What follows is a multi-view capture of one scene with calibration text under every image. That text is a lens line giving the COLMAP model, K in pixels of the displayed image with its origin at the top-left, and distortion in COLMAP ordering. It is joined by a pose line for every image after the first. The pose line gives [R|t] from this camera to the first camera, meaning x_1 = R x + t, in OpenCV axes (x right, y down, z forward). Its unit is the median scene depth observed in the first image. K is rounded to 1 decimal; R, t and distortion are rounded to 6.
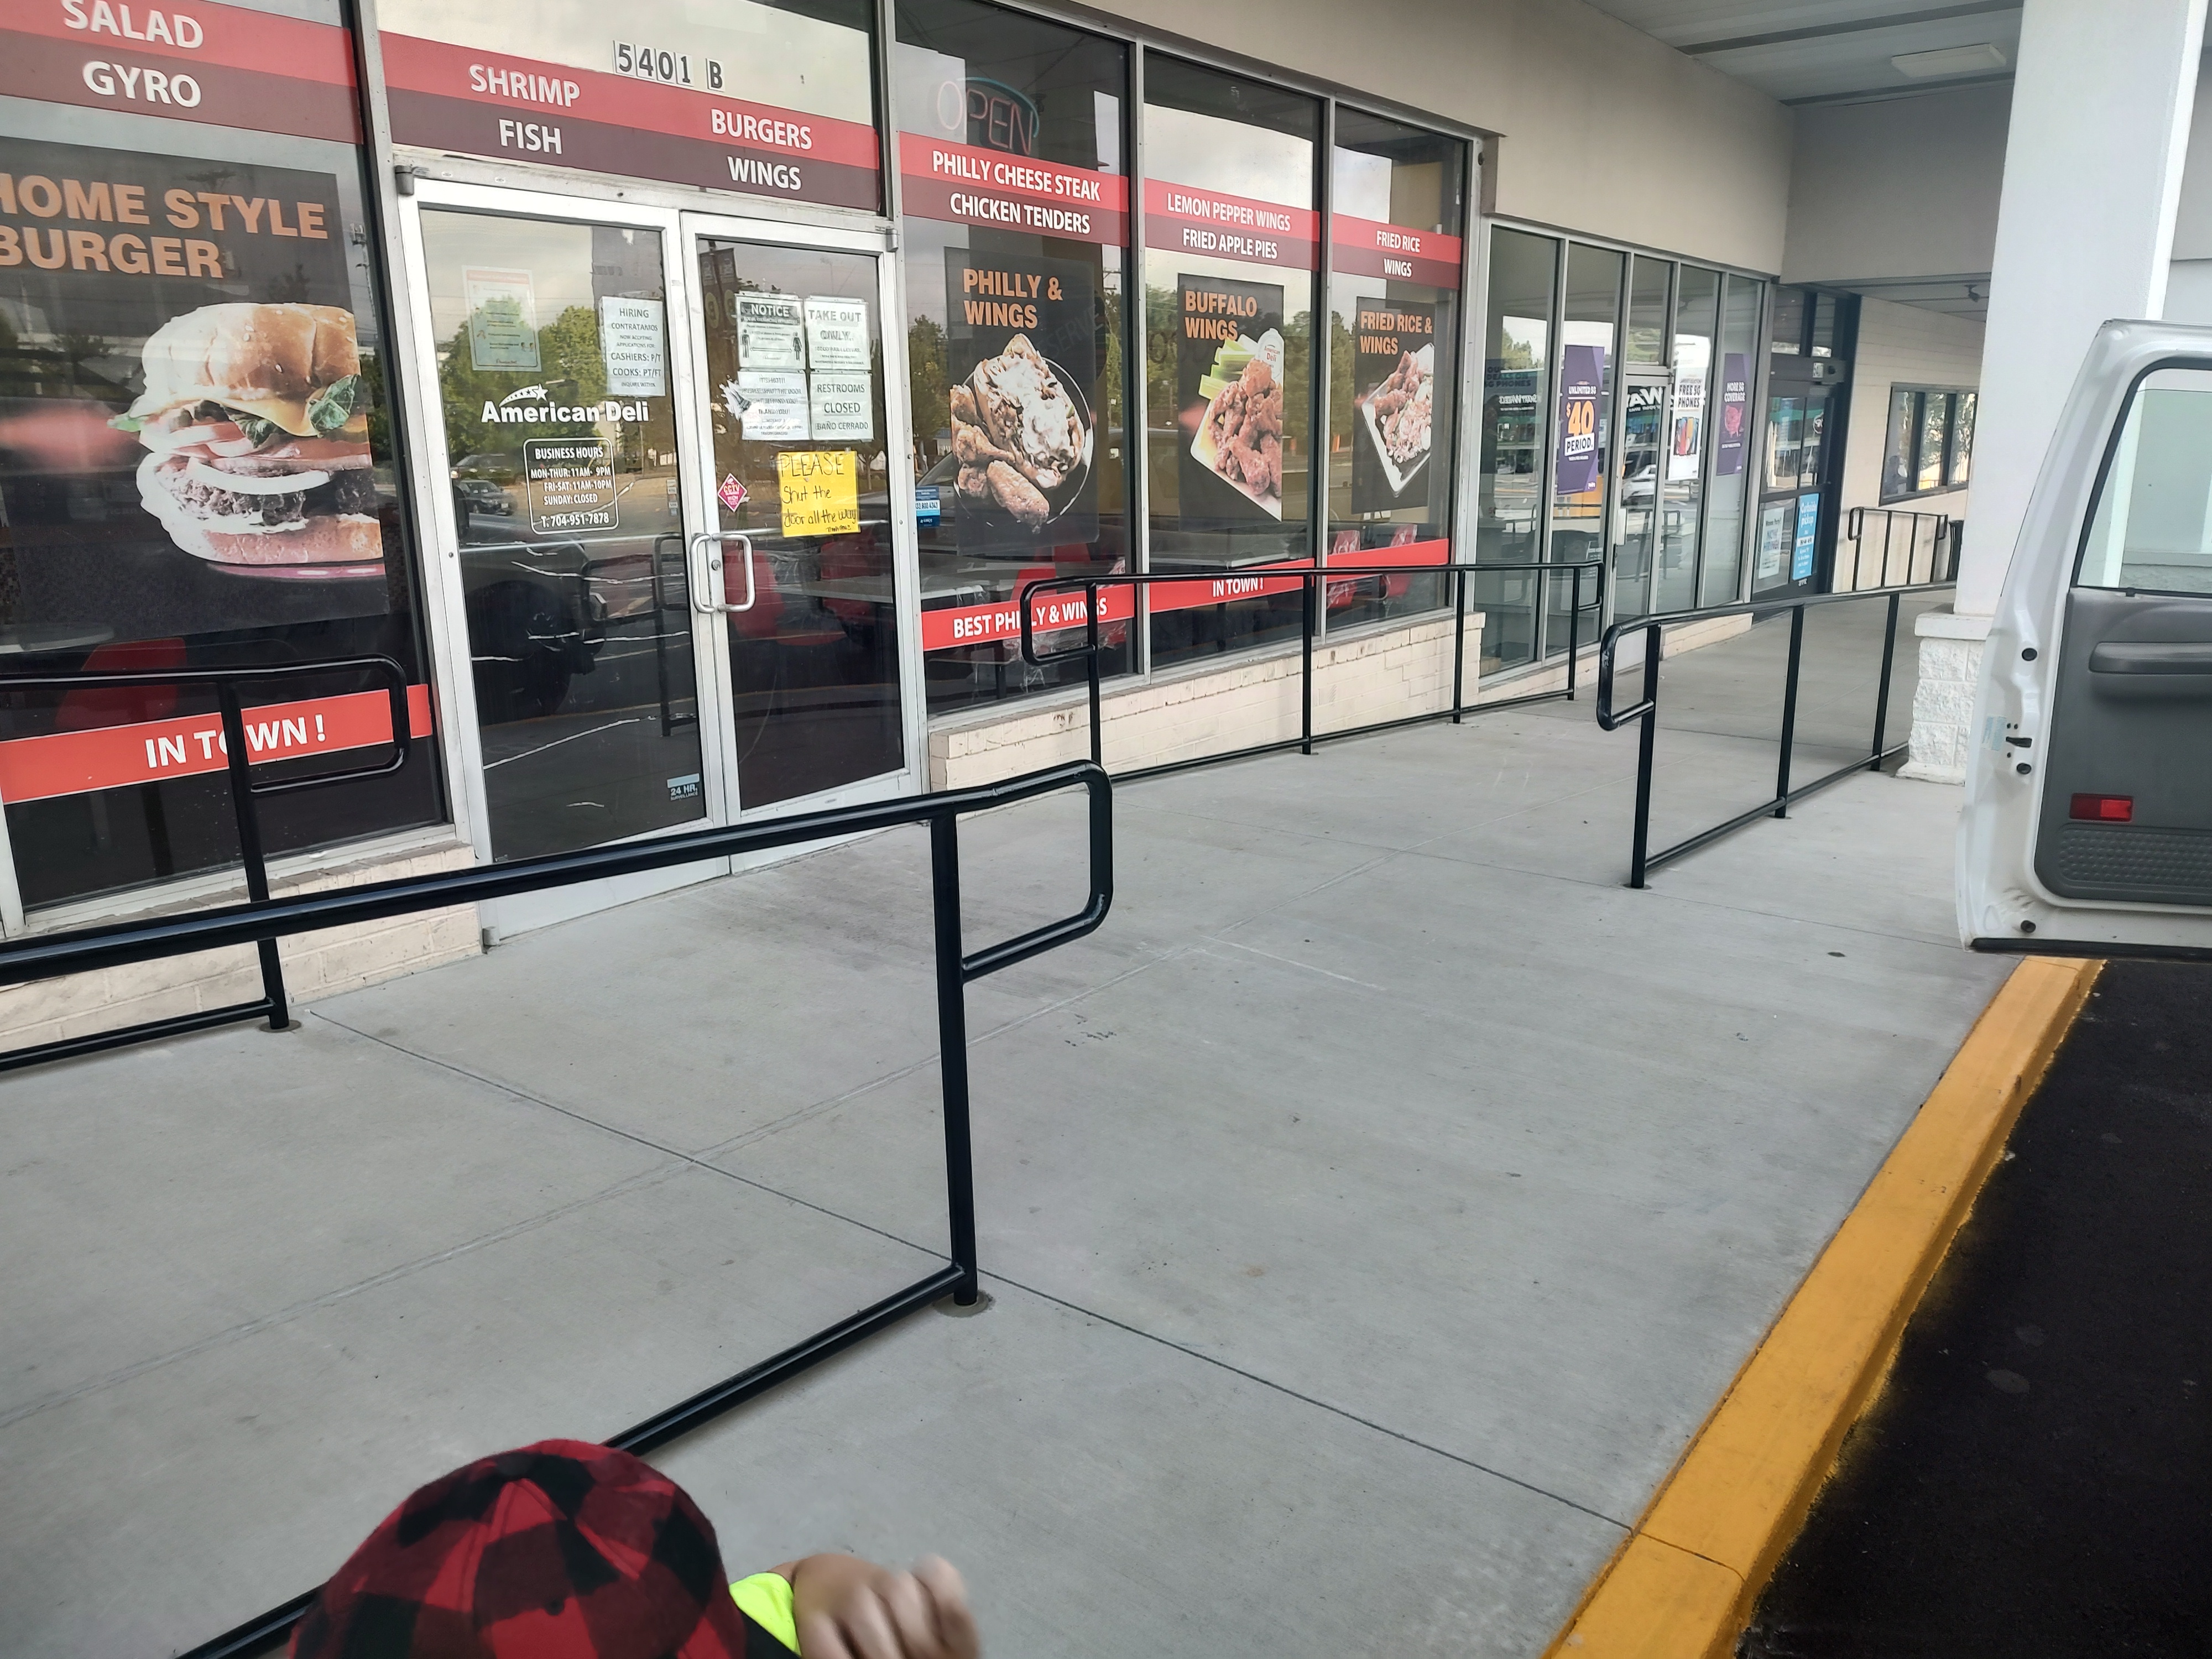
lens RADIAL K [[1603.4, 0, 1106.0], [0, 1603.4, 829.5], [0, 0, 1]] dist [0.011940, 0.003100]
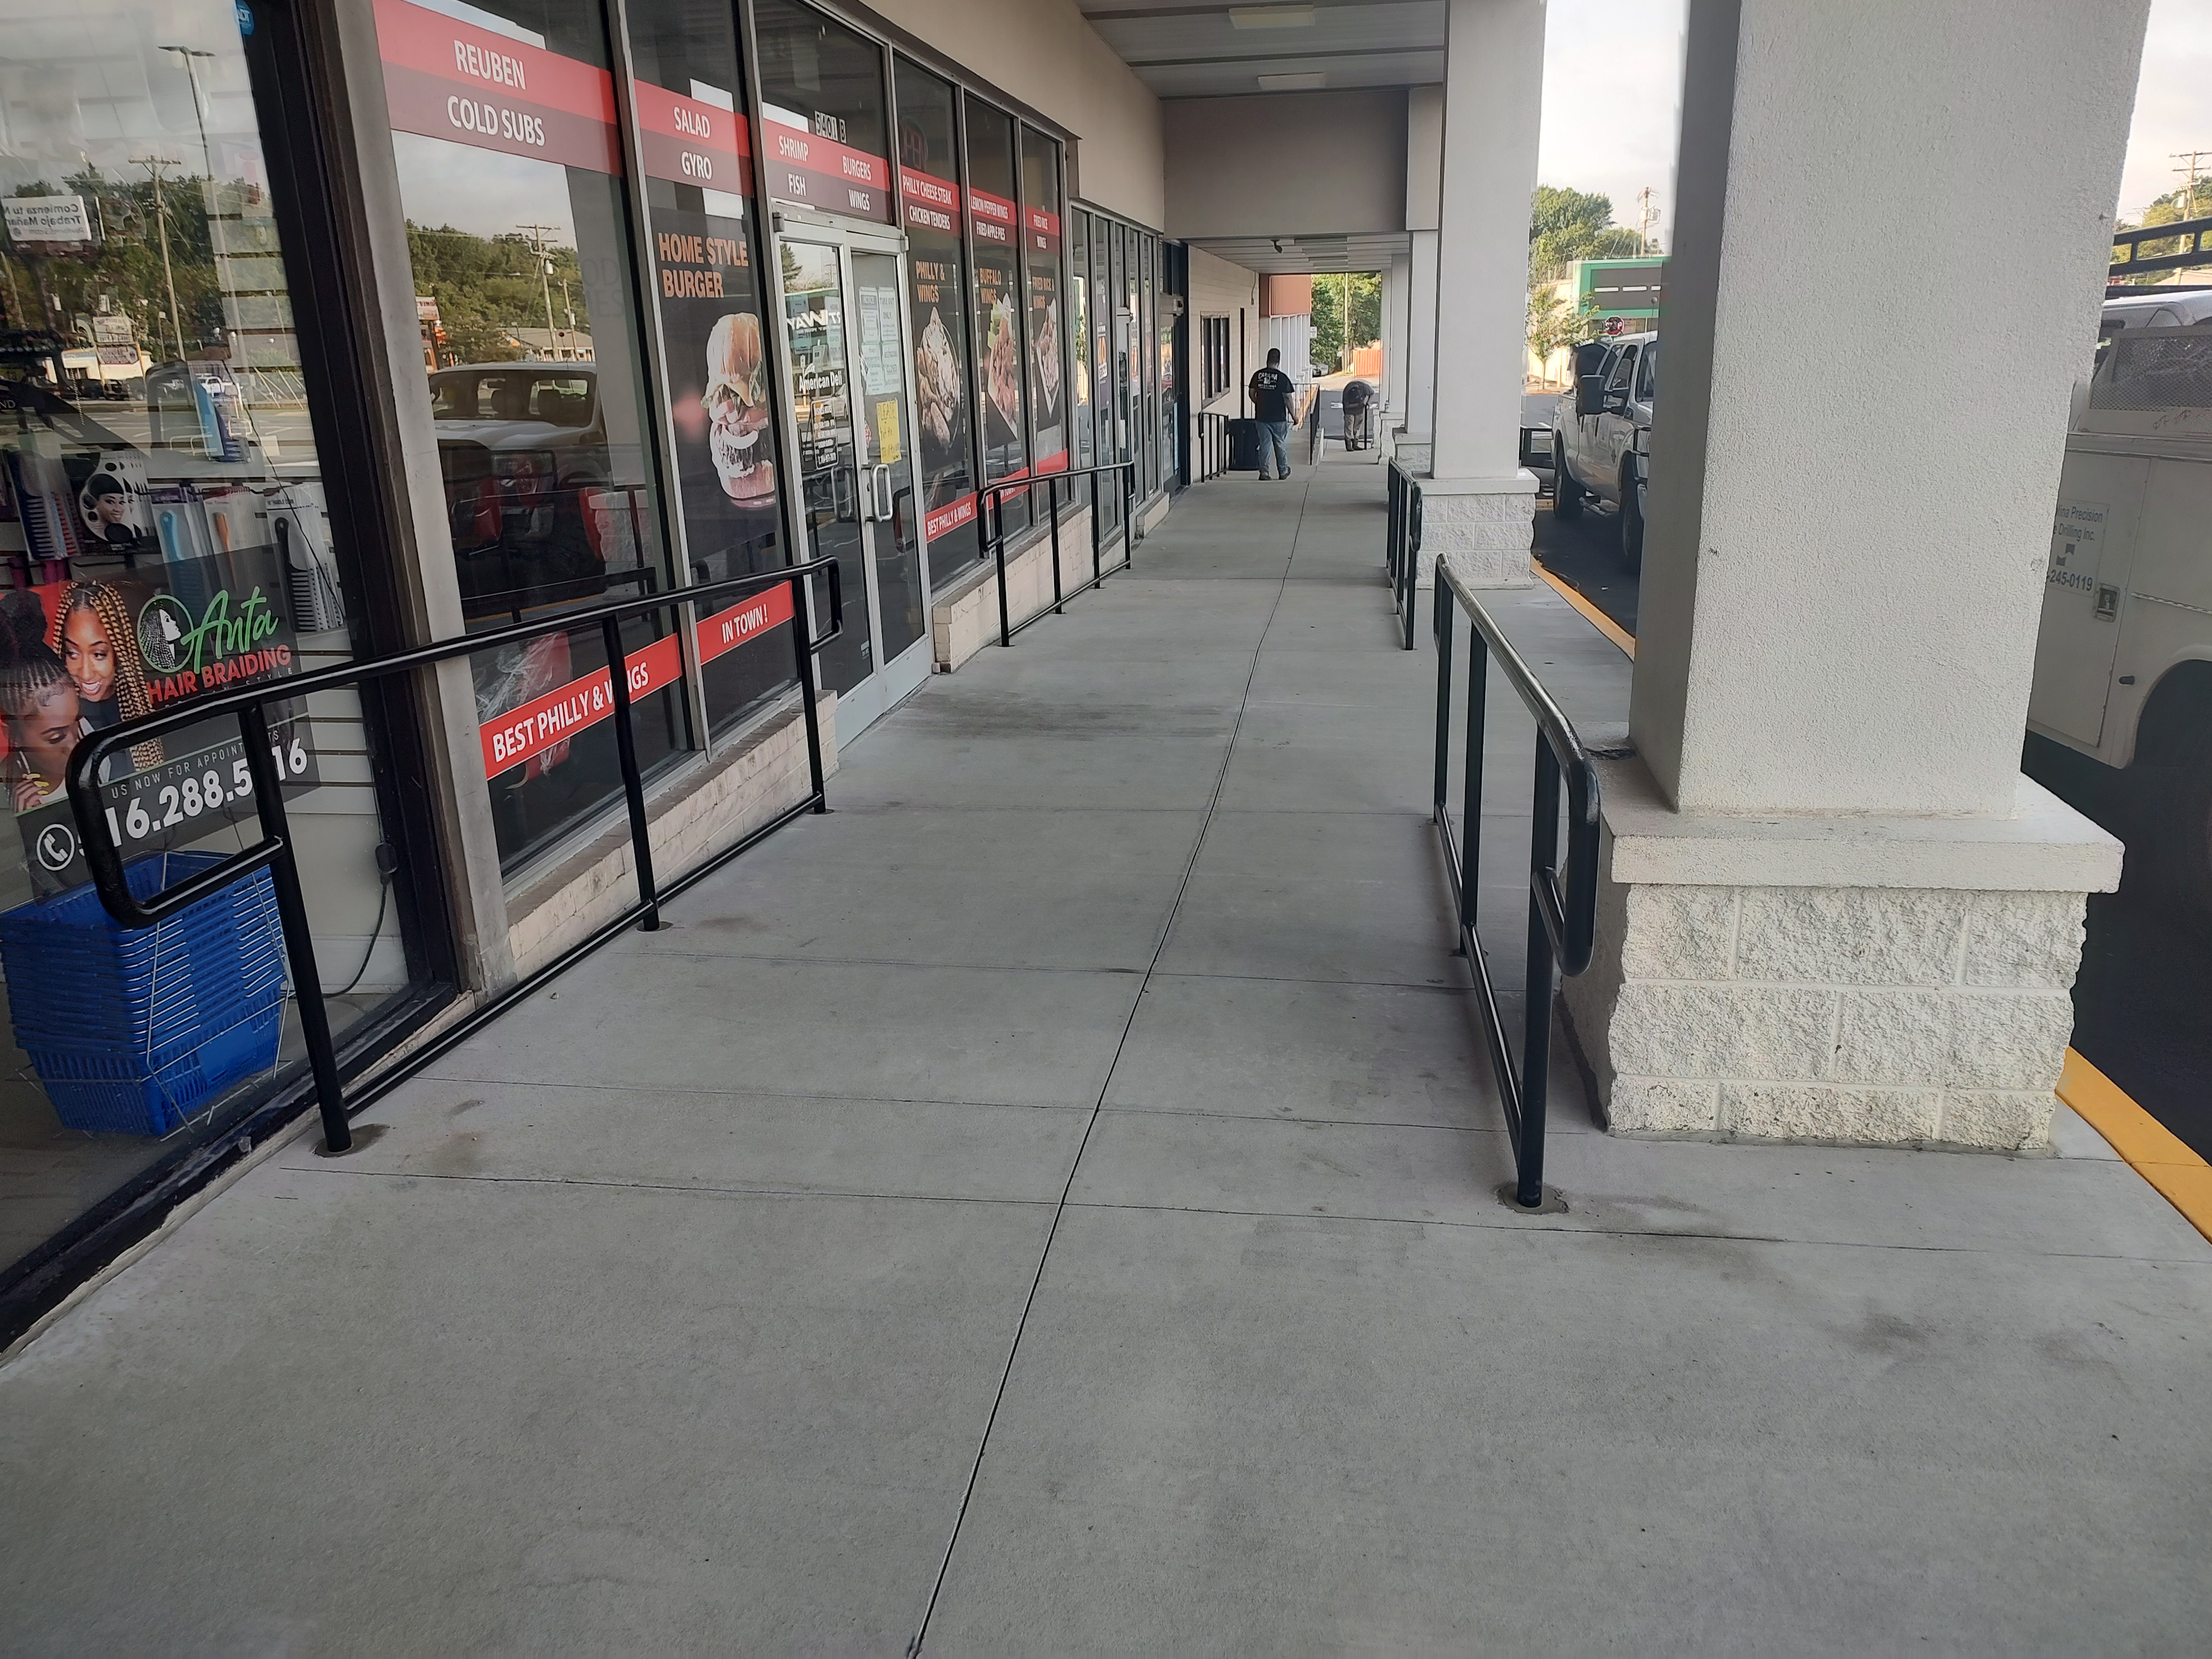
lens RADIAL K [[1603.4, 0, 1106.0], [0, 1603.4, 829.5], [0, 0, 1]] dist [0.011940, 0.003100]
pose [[0.878047, -0.158643, 0.451516, -0.690674], [0.136149, 0.987279, 0.082122, 0.038959], [-0.458800, -0.010633, 0.888476, -0.309253]]
